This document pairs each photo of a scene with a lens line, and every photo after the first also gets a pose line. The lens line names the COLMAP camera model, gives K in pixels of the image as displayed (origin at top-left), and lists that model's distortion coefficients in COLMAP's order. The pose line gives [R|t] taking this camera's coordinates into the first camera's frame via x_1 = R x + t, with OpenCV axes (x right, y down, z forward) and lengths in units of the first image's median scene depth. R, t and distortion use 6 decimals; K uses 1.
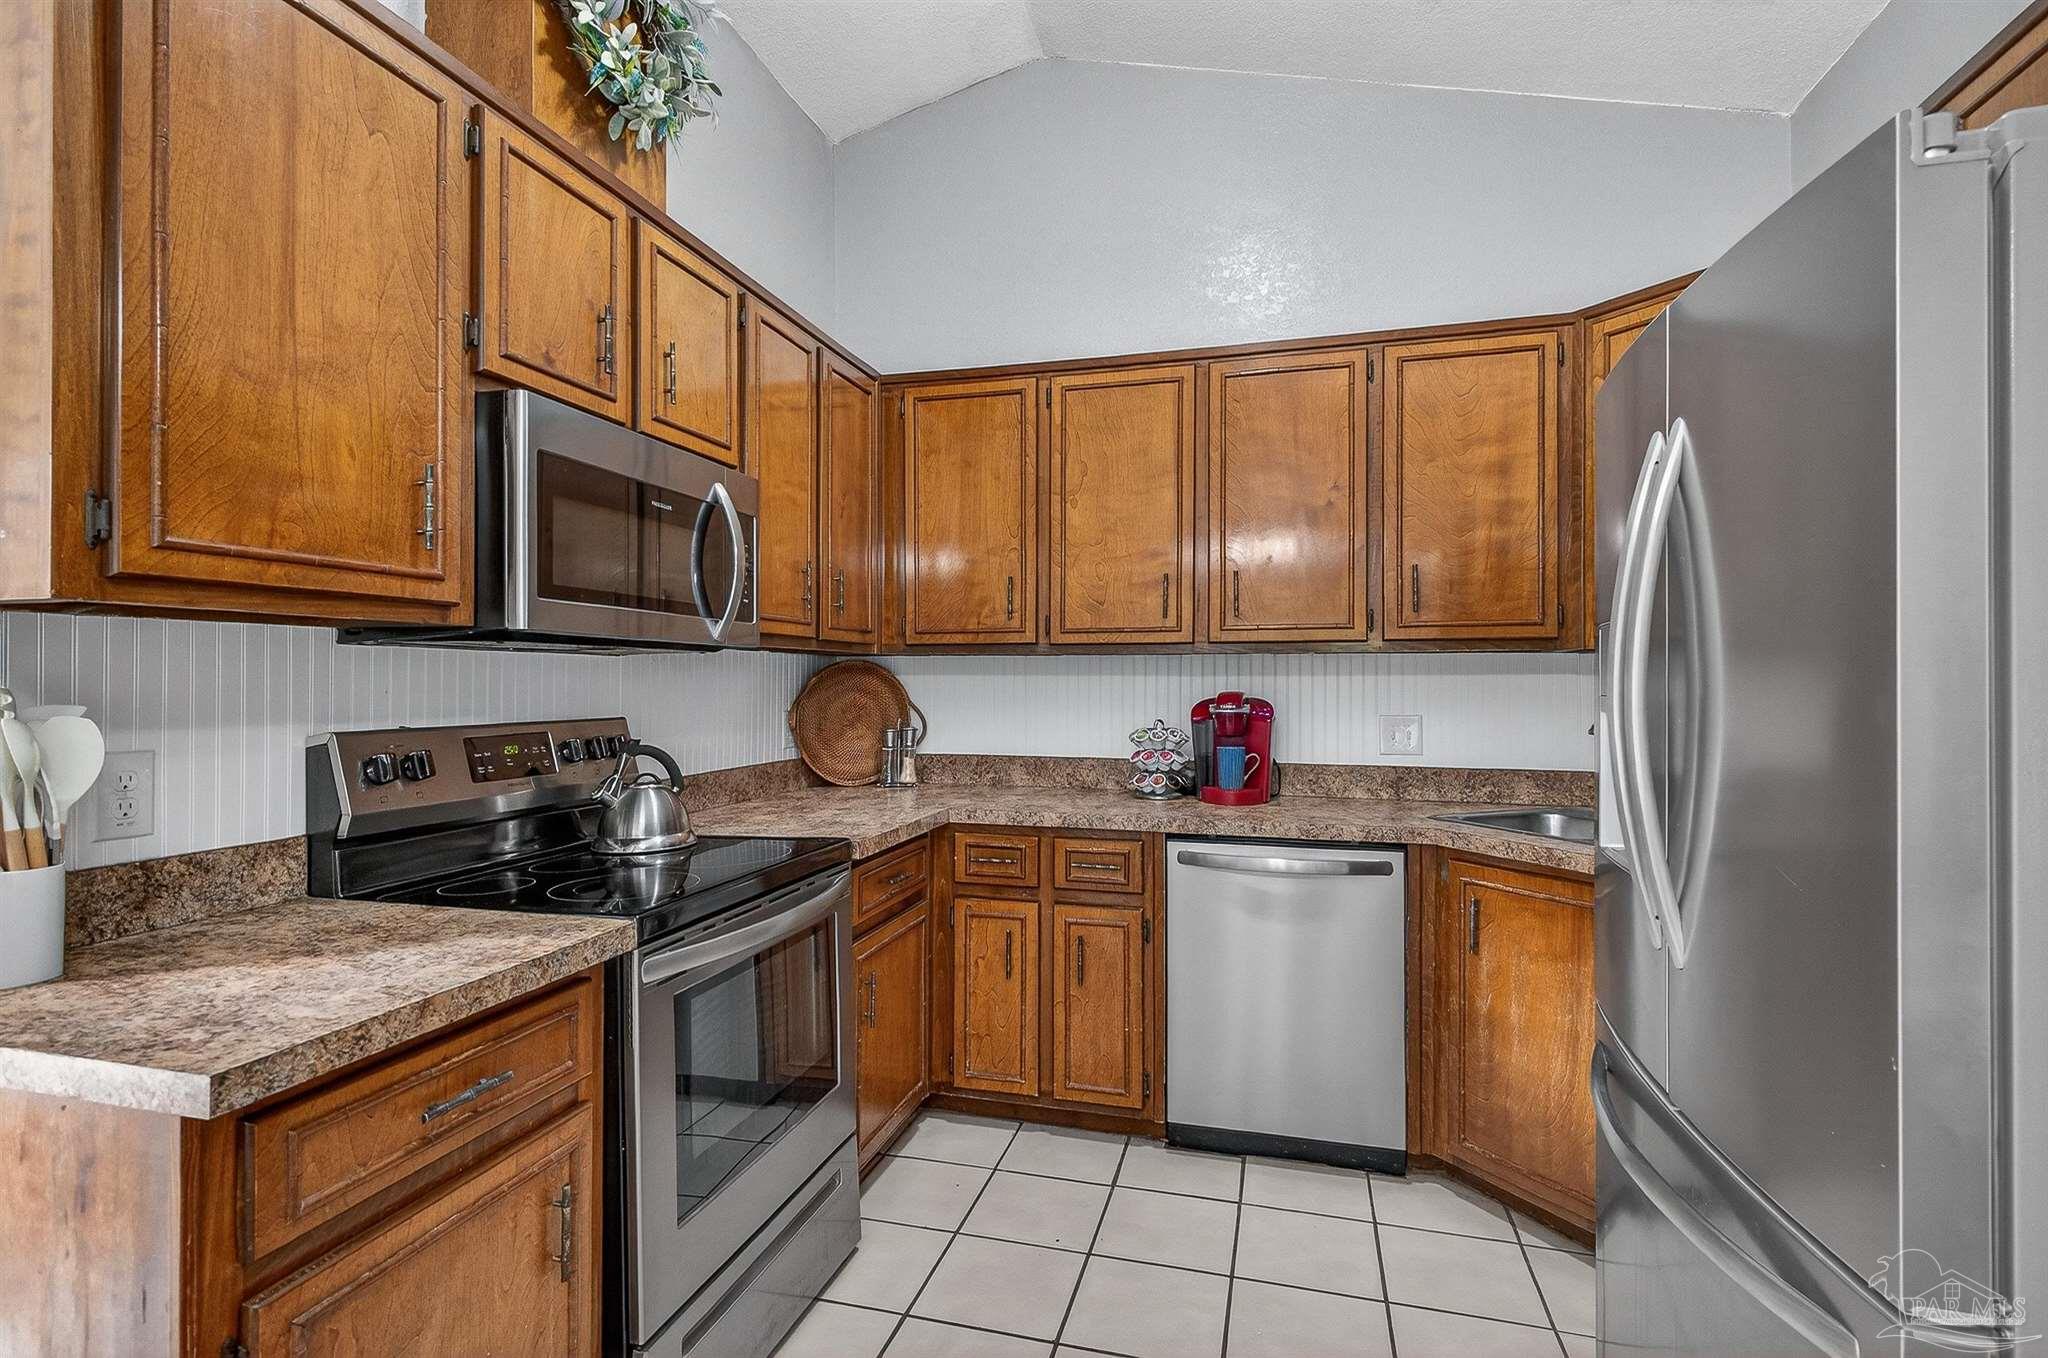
lens RADIAL K [[990.8, 0, 1017.3], [0, 990.8, 677.1], [0, 0, 1]] dist [0.031558, -0.019296]
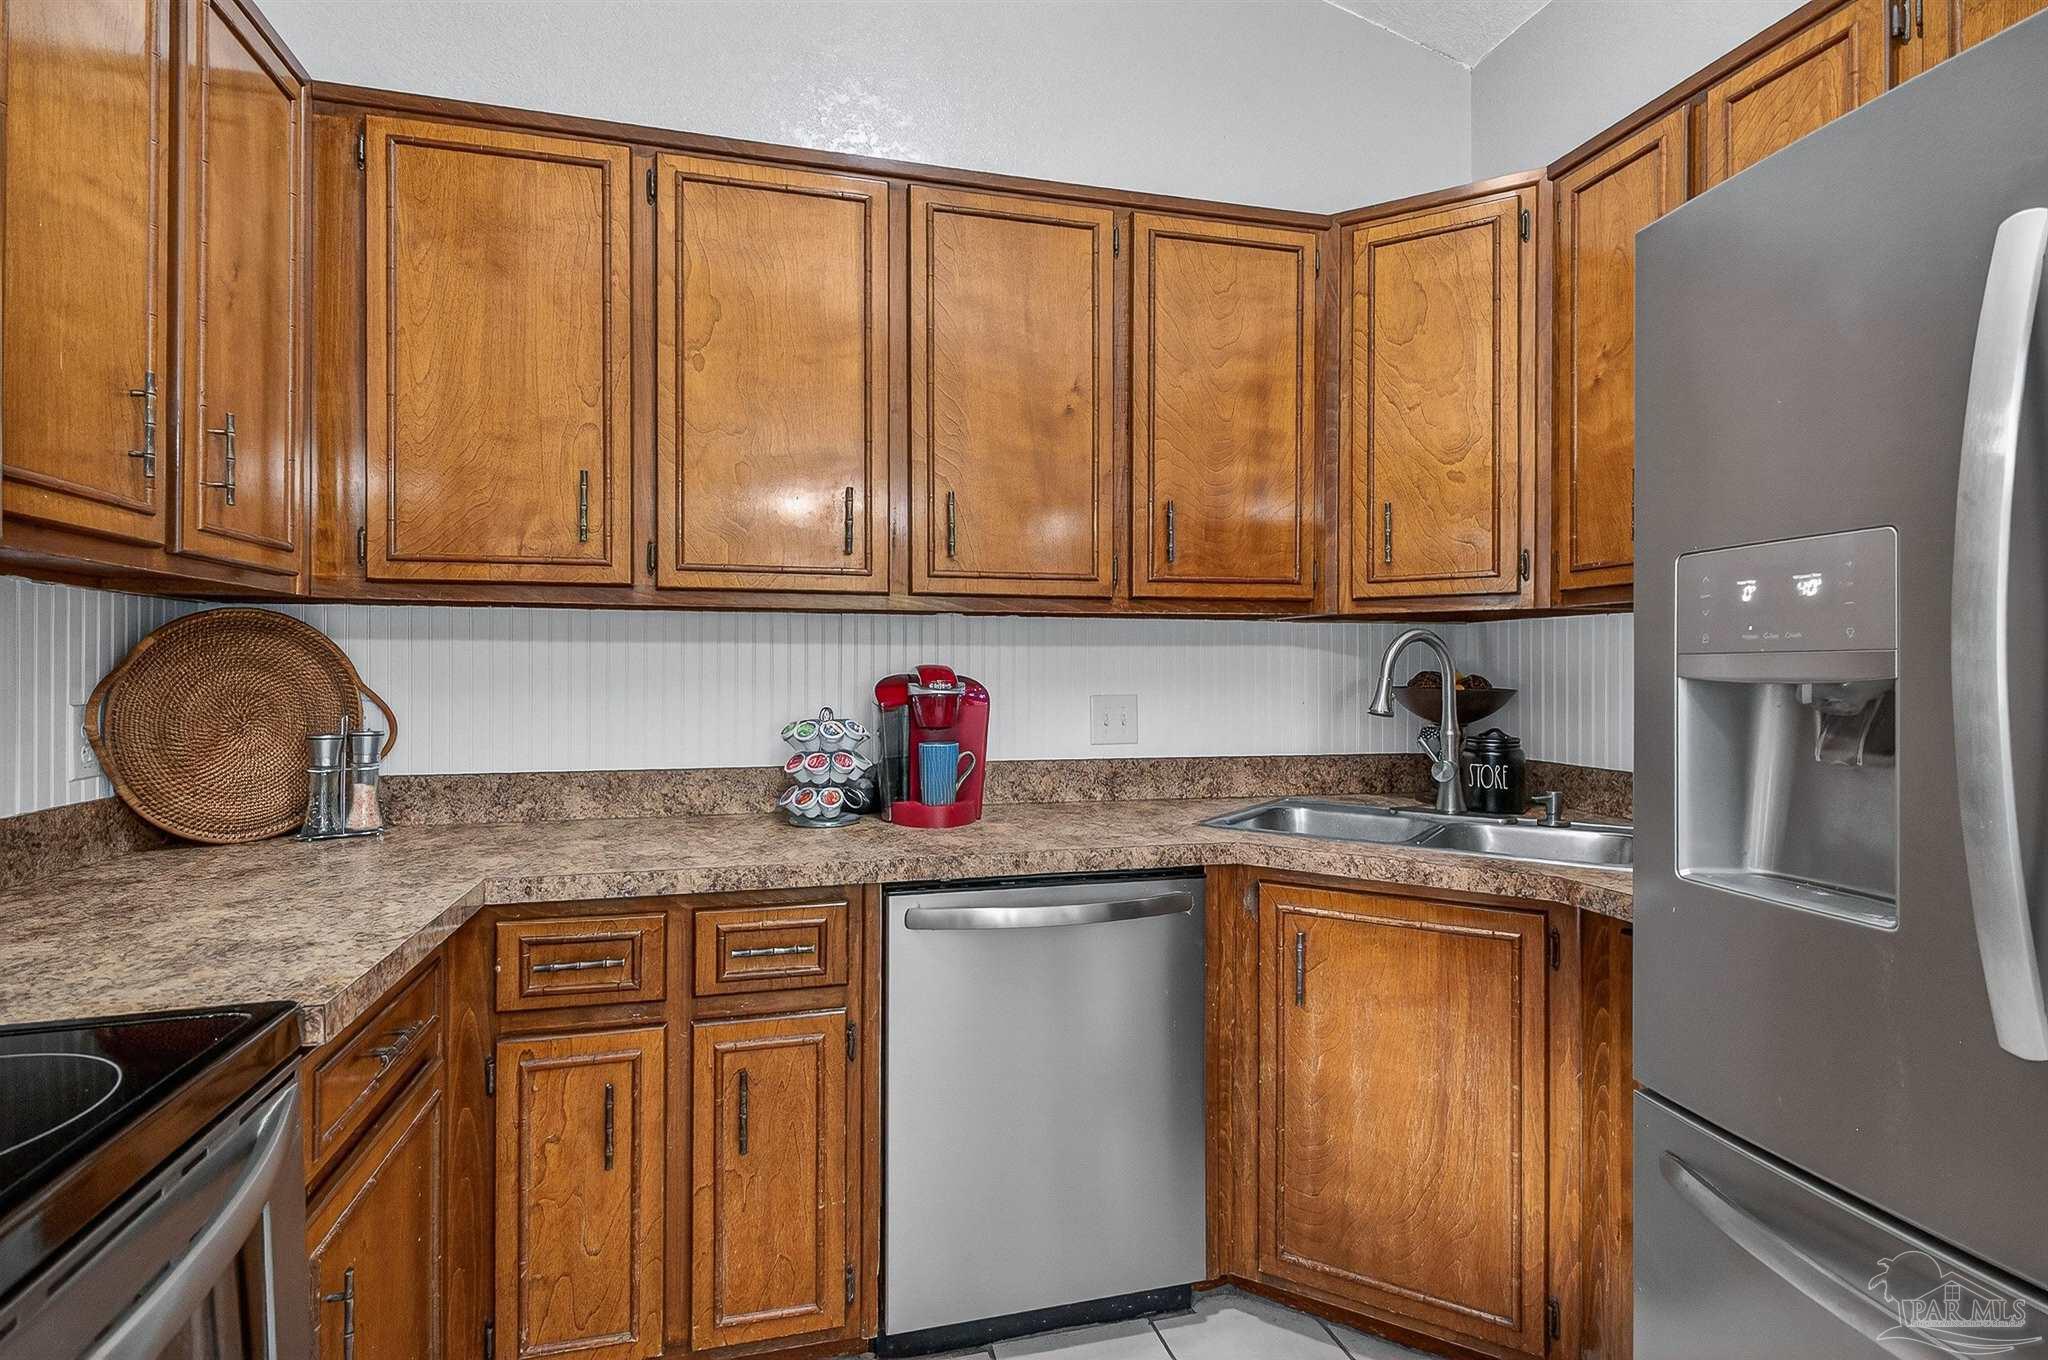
lens RADIAL K [[1001.6, 0, 1028.8], [0, 1001.6, 666.9], [0, 0, 1]] dist [0.037174, -0.033308]
pose [[0.859875, 0.000579, 0.510505, -0.099536], [-0.002187, 0.999994, 0.002549, 0.015883], [-0.510501, -0.003308, 0.859871, 0.394483]]
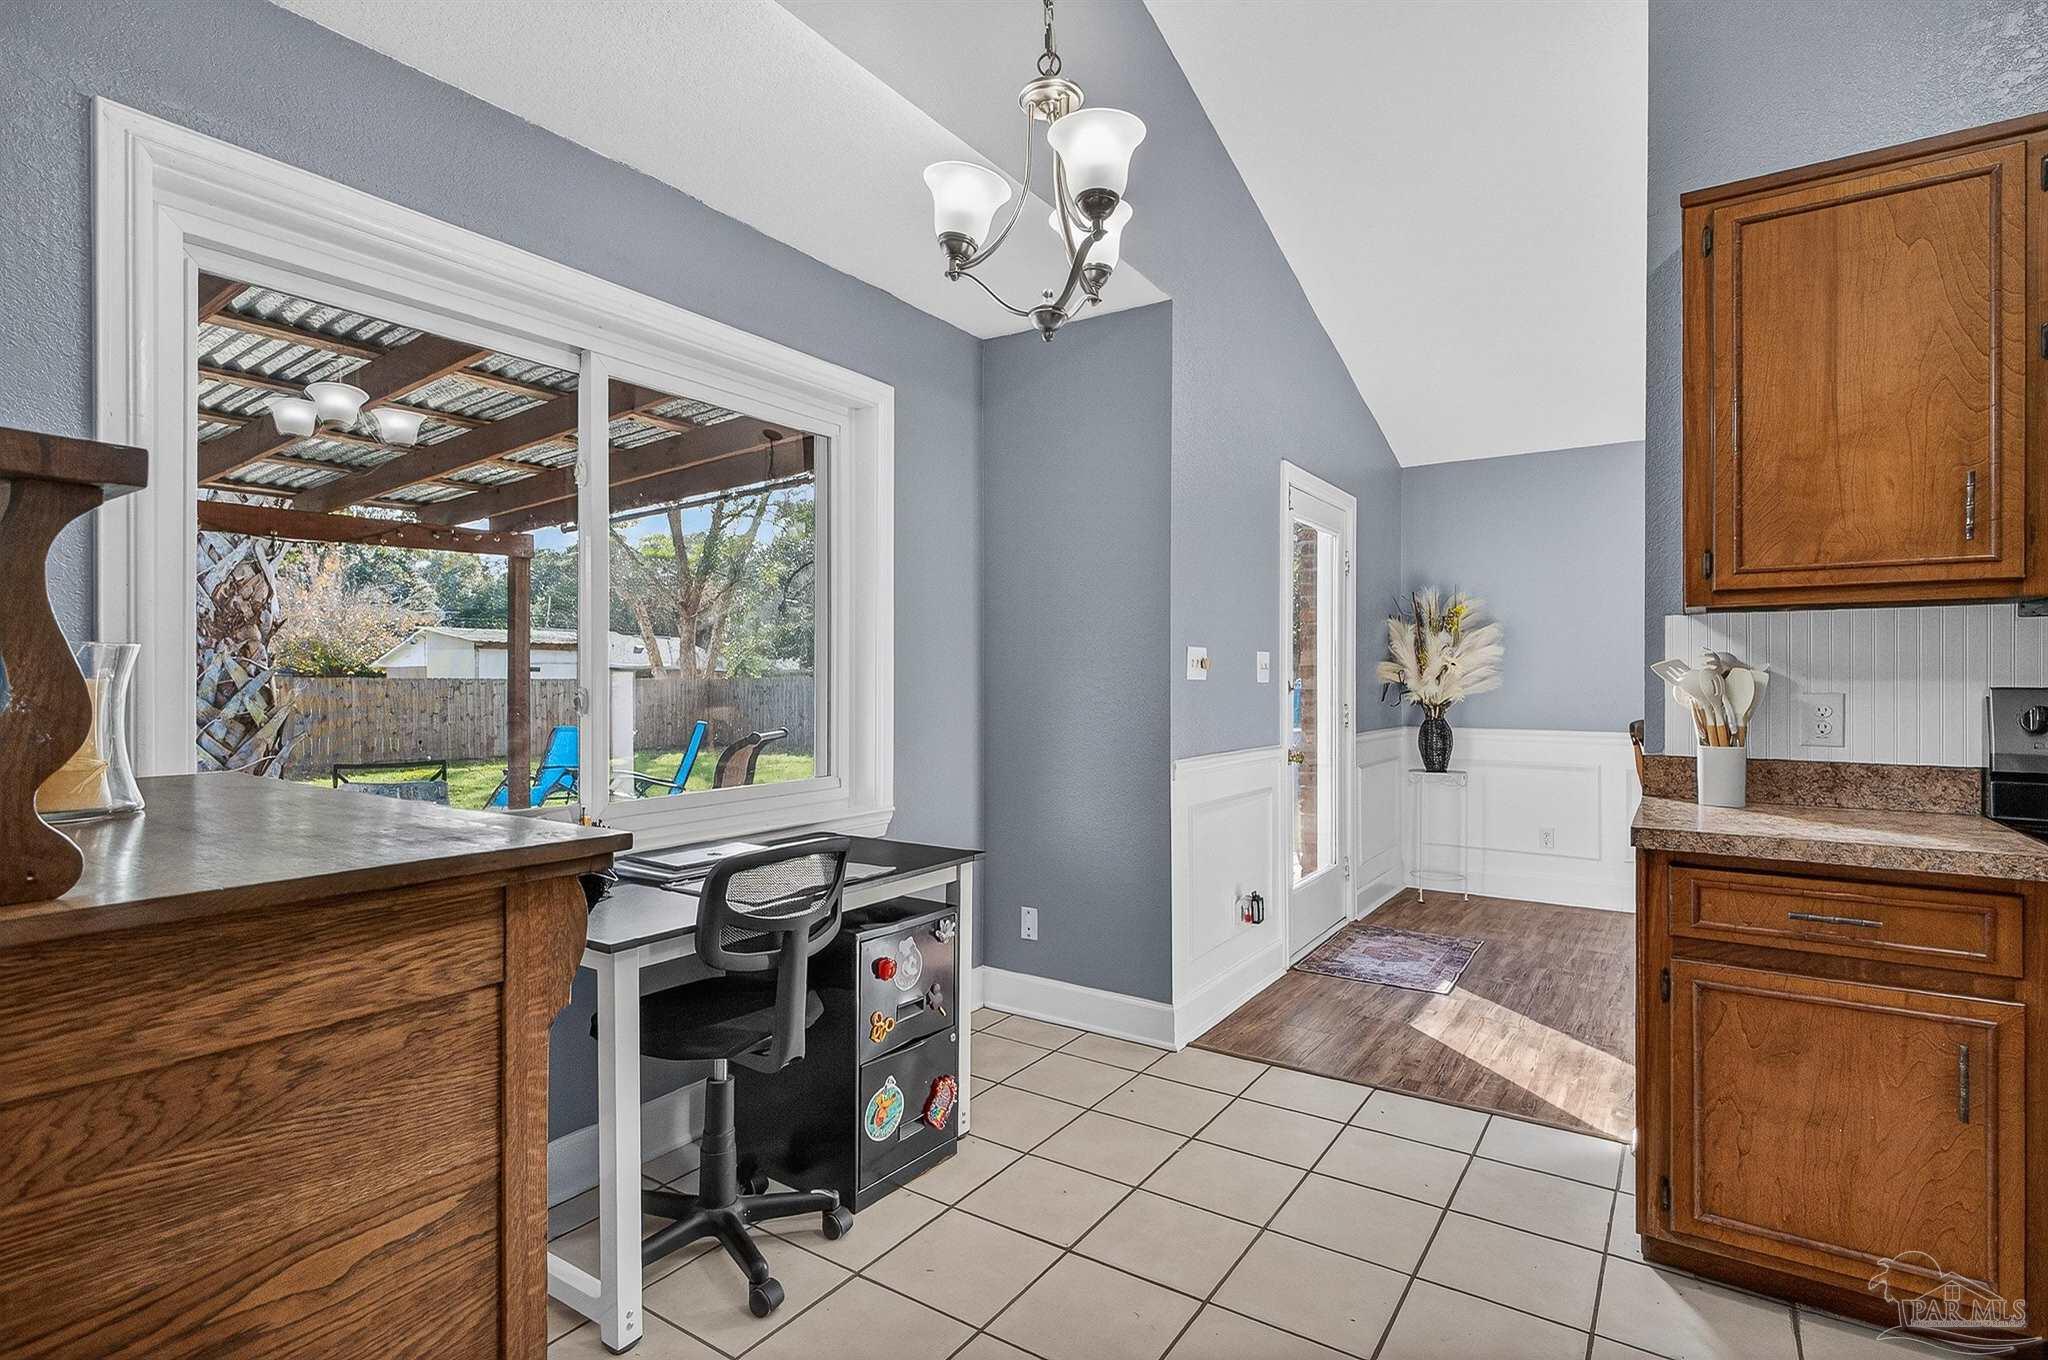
lens RADIAL K [[990.8, 0, 1017.3], [0, 990.8, 678.1], [0, 0, 1]] dist [0.031558, -0.019296]
pose [[-0.310729, -0.004324, -0.950489, 0.556899], [0.001912, 0.999985, -0.005174, 0.029544], [0.950497, -0.003426, -0.310716, 0.141140]]
